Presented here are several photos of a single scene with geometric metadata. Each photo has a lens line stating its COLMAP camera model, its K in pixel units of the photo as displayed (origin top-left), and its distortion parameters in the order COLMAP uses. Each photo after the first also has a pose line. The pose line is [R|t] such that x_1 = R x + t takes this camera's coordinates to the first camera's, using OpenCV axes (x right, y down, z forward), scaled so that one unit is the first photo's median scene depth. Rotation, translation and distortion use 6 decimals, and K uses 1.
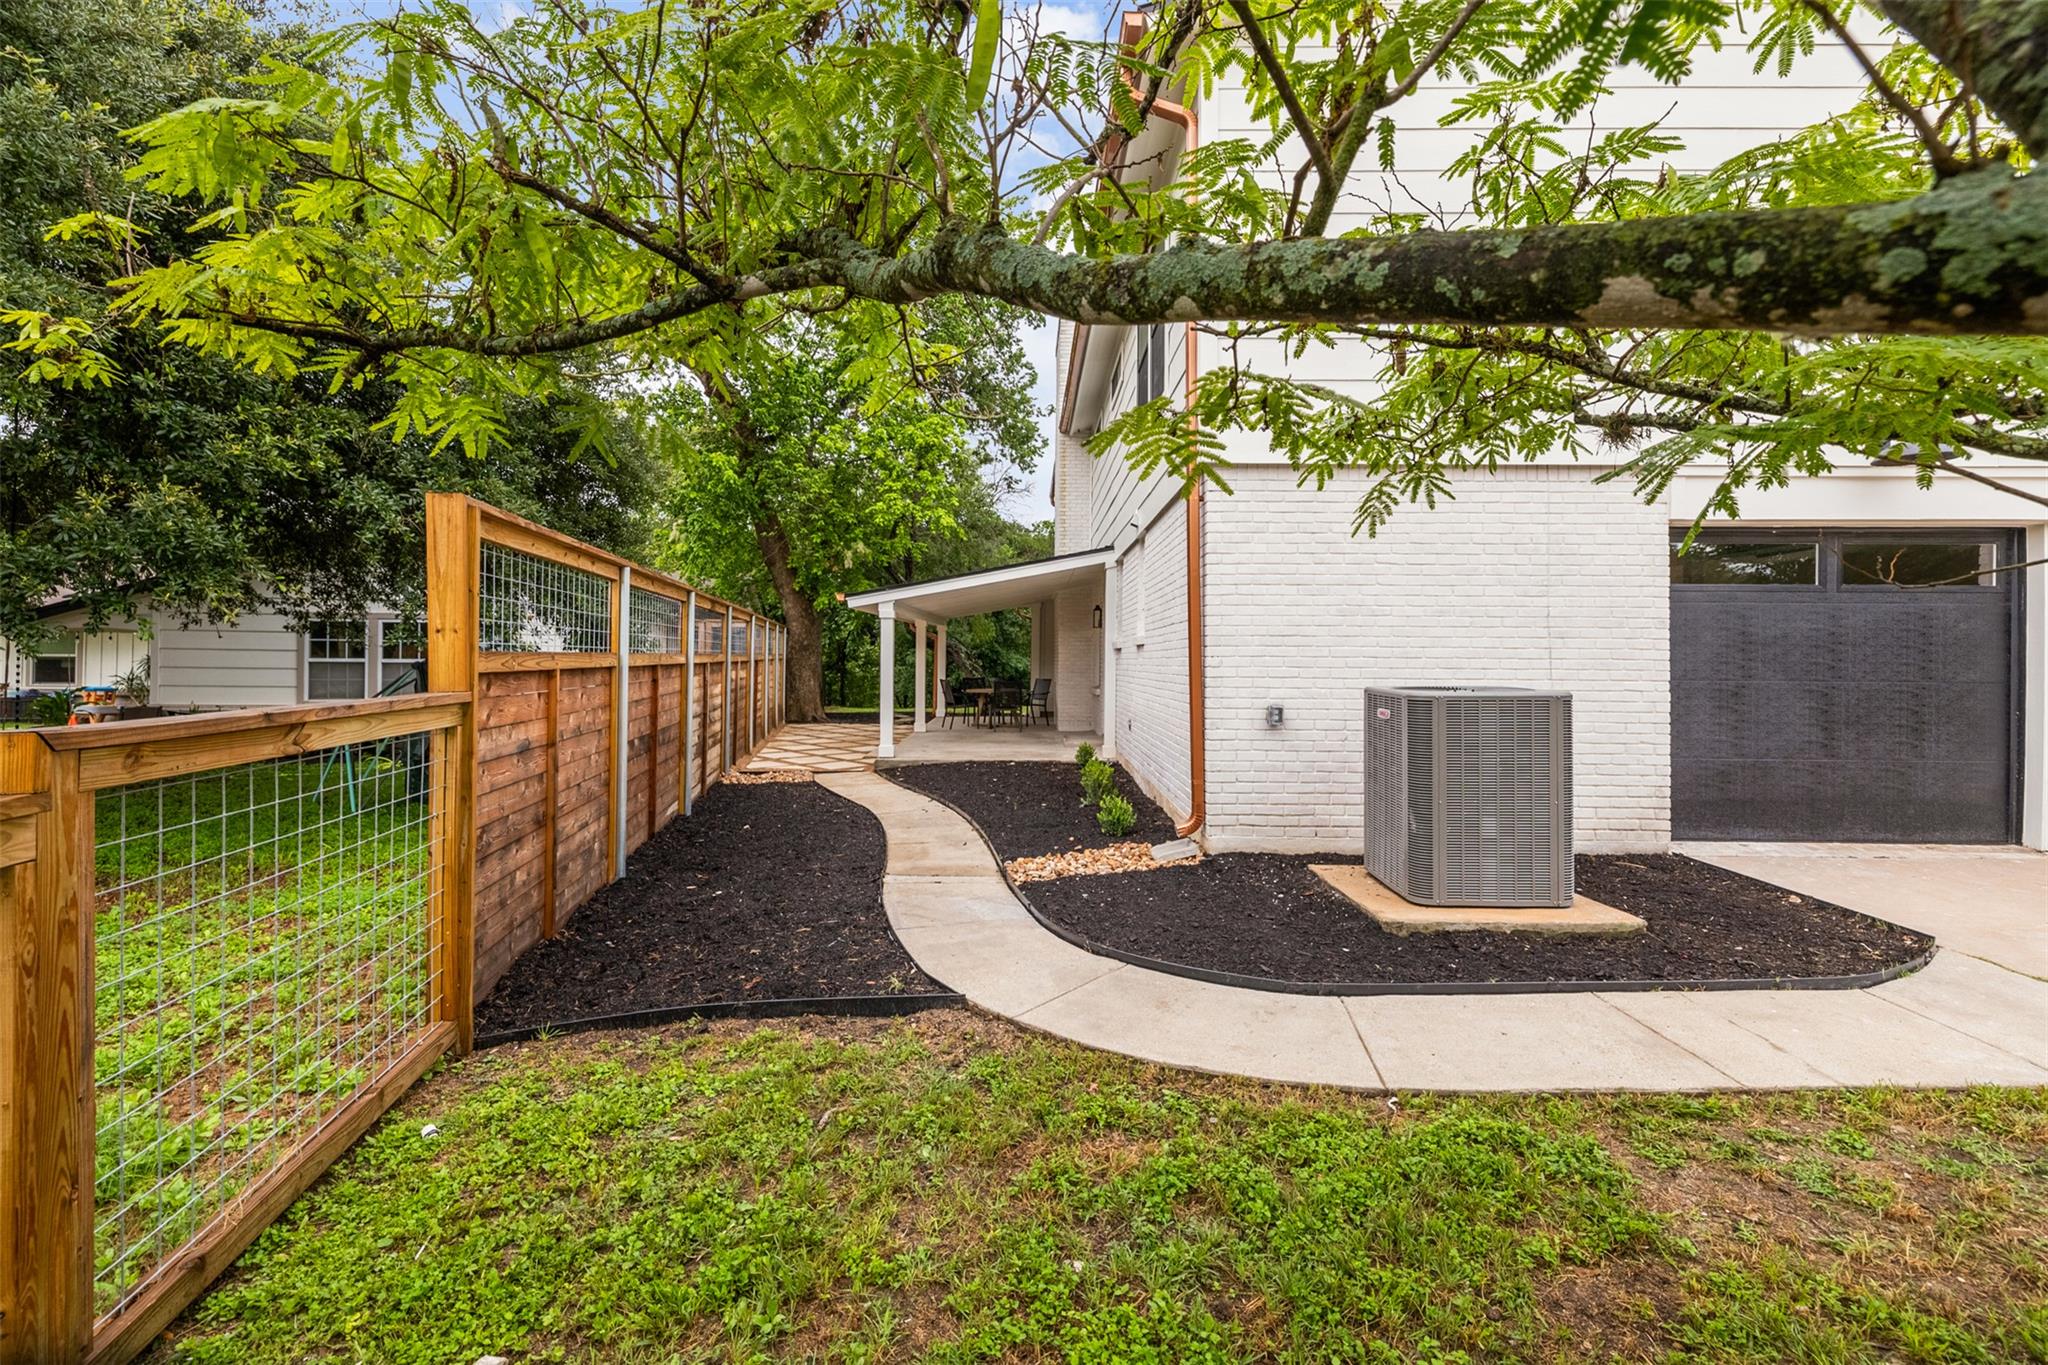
lens RADIAL K [[907.1, 0, 1016.4], [0, 907.1, 635.7], [0, 0, 1]] dist [0.000918, -0.000048]
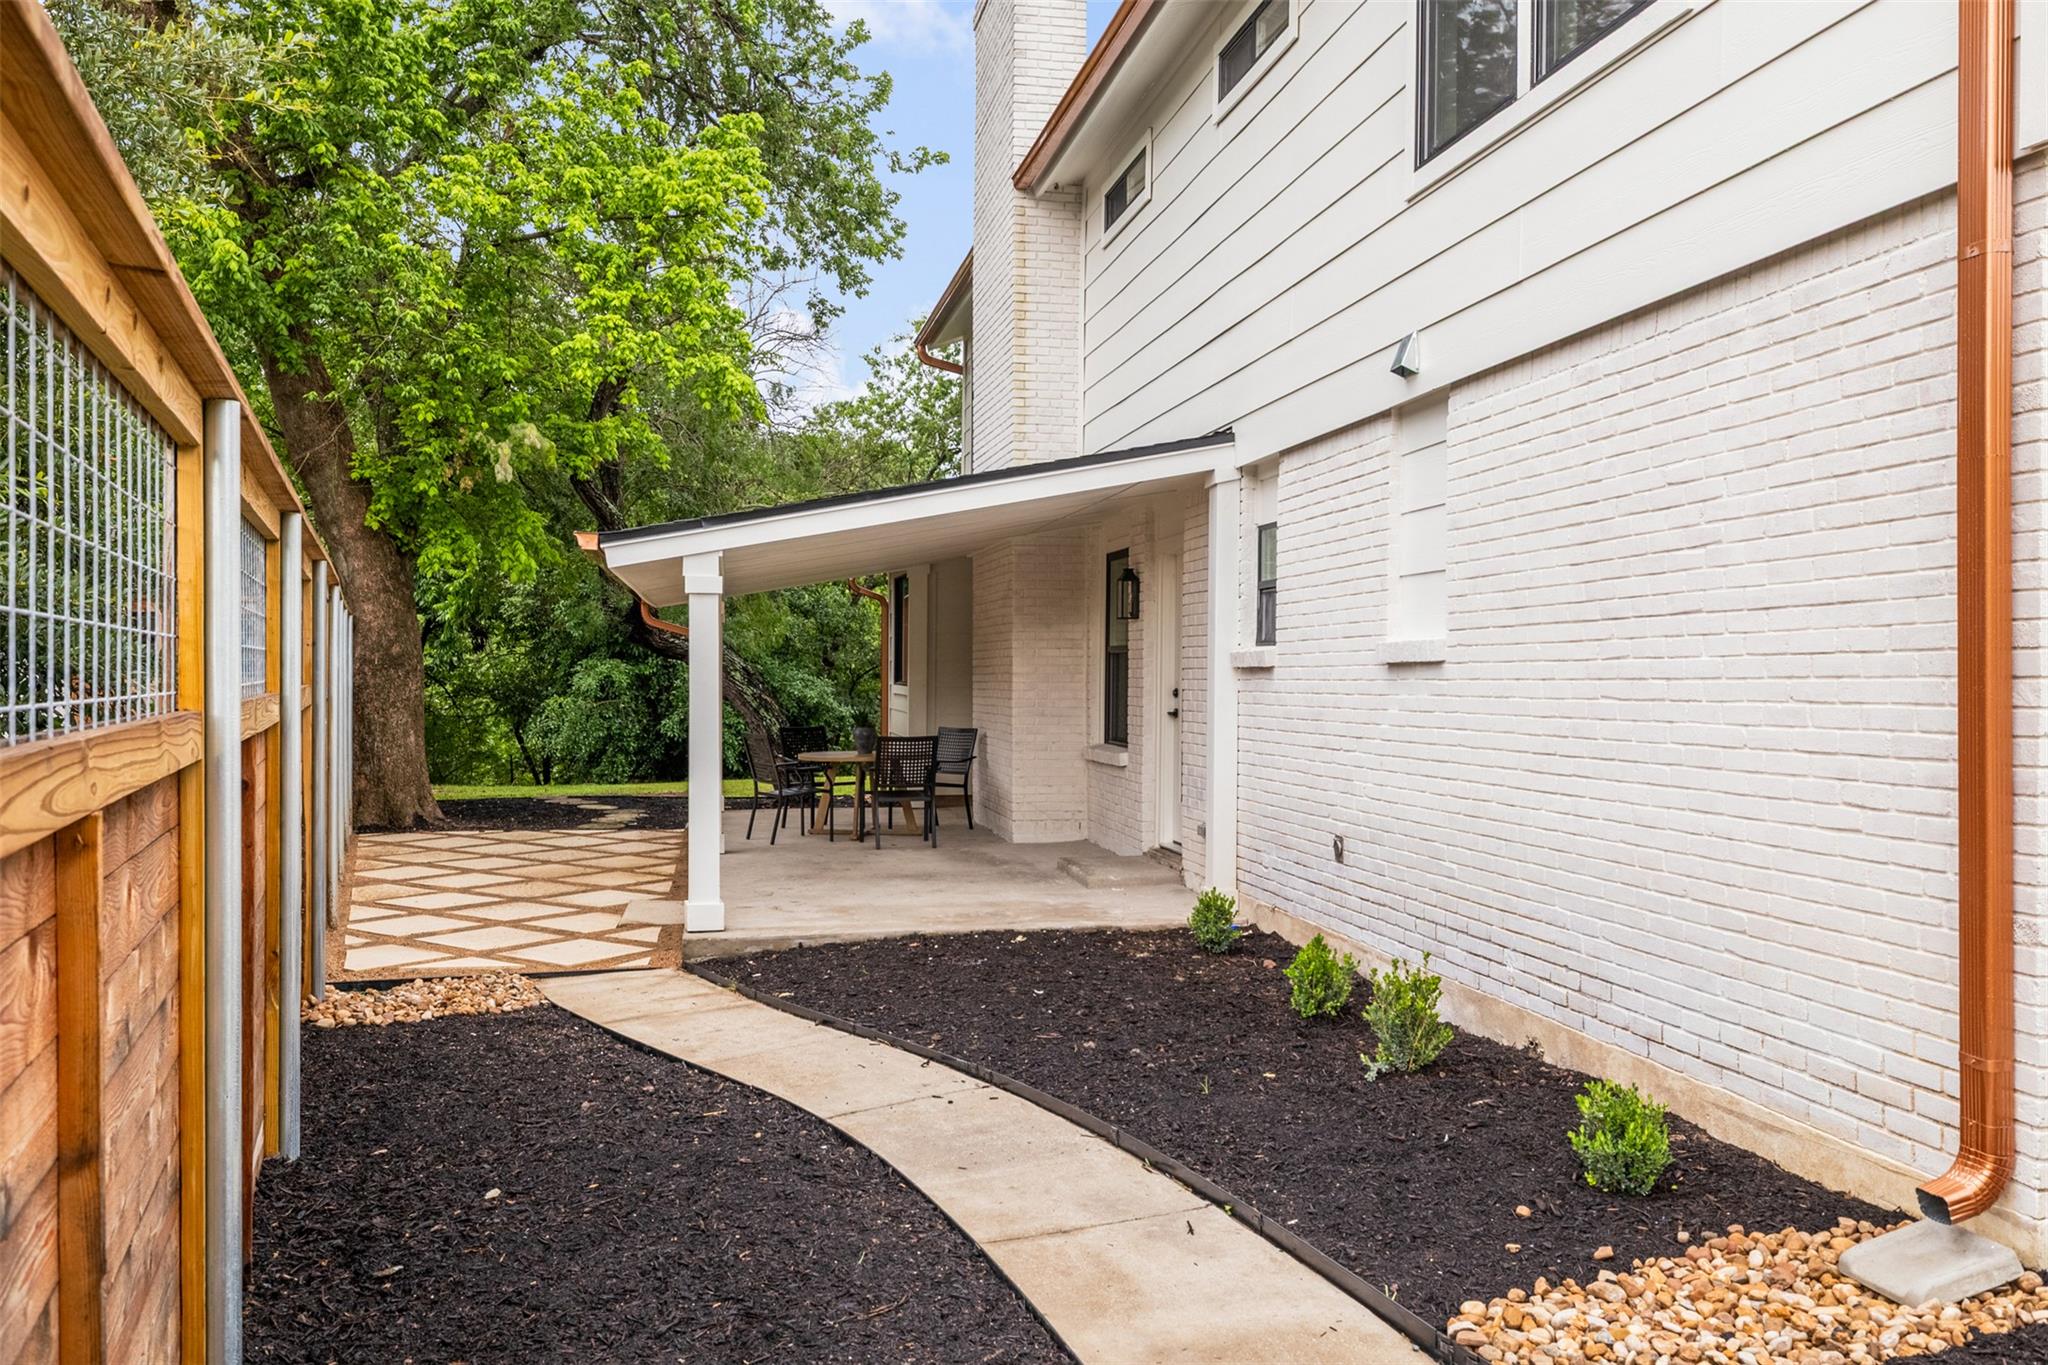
lens RADIAL K [[1646.5, 0, 1029.0], [0, 1646.5, 677.9], [0, 0, 1]] dist [0.003396, 0.001208]
pose [[0.977724, -0.004725, 0.209841, -0.105917], [-0.001241, 0.999599, 0.028291, -0.001773], [-0.209891, -0.027921, 0.977326, 0.160847]]
